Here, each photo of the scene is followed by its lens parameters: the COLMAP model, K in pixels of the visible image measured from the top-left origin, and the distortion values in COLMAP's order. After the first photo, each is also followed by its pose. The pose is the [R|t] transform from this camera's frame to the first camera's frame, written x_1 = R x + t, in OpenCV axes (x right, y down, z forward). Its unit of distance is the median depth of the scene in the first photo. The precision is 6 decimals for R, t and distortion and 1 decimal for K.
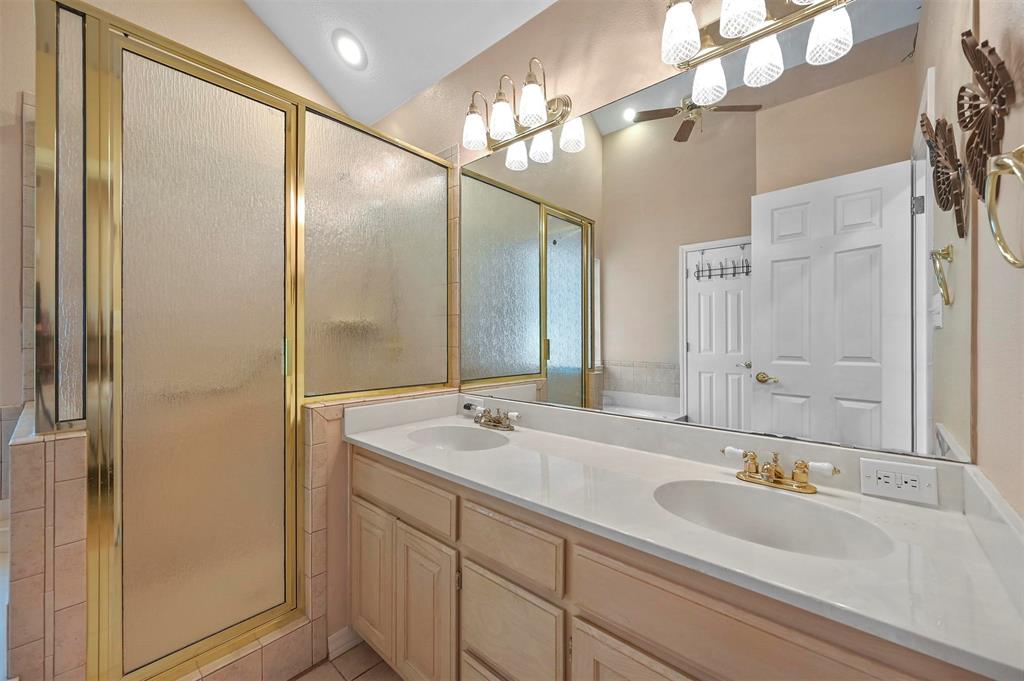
lens RADIAL K [[404.8, 0, 514.5], [0, 404.8, 340.1], [0, 0, 1]] dist [0.003044, 0.000200]
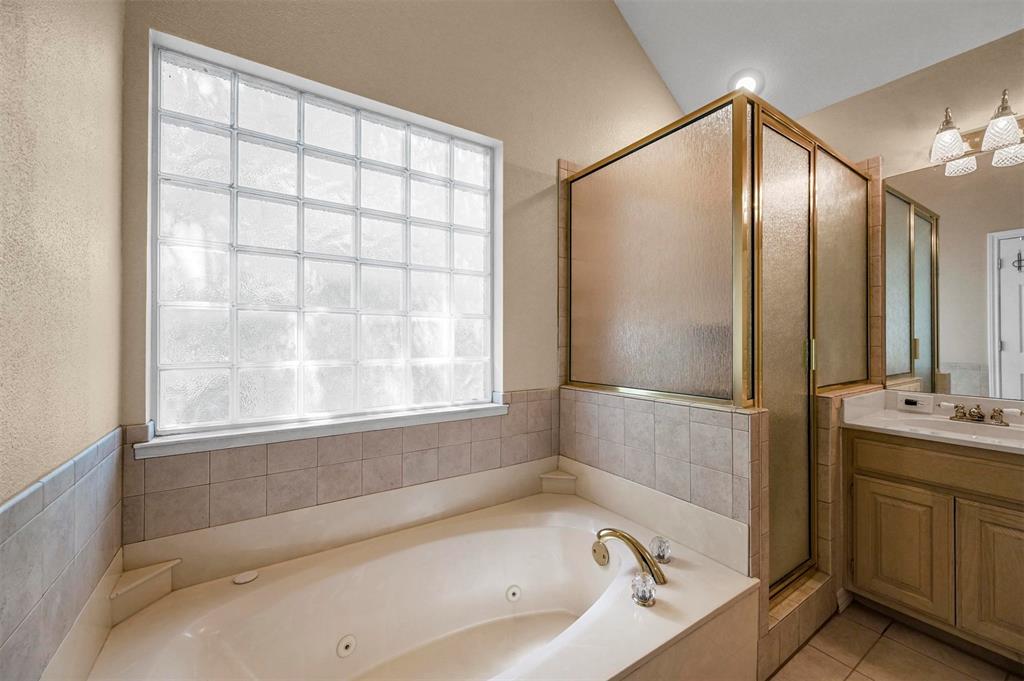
lens RADIAL K [[404.8, 0, 517.9], [0, 404.8, 339.1], [0, 0, 1]] dist [0.003044, 0.000200]
pose [[0.968653, -0.003155, -0.248399, -0.893454], [0.003665, 0.999992, 0.001594, -0.007627], [0.248392, -0.002454, 0.968656, -0.312959]]
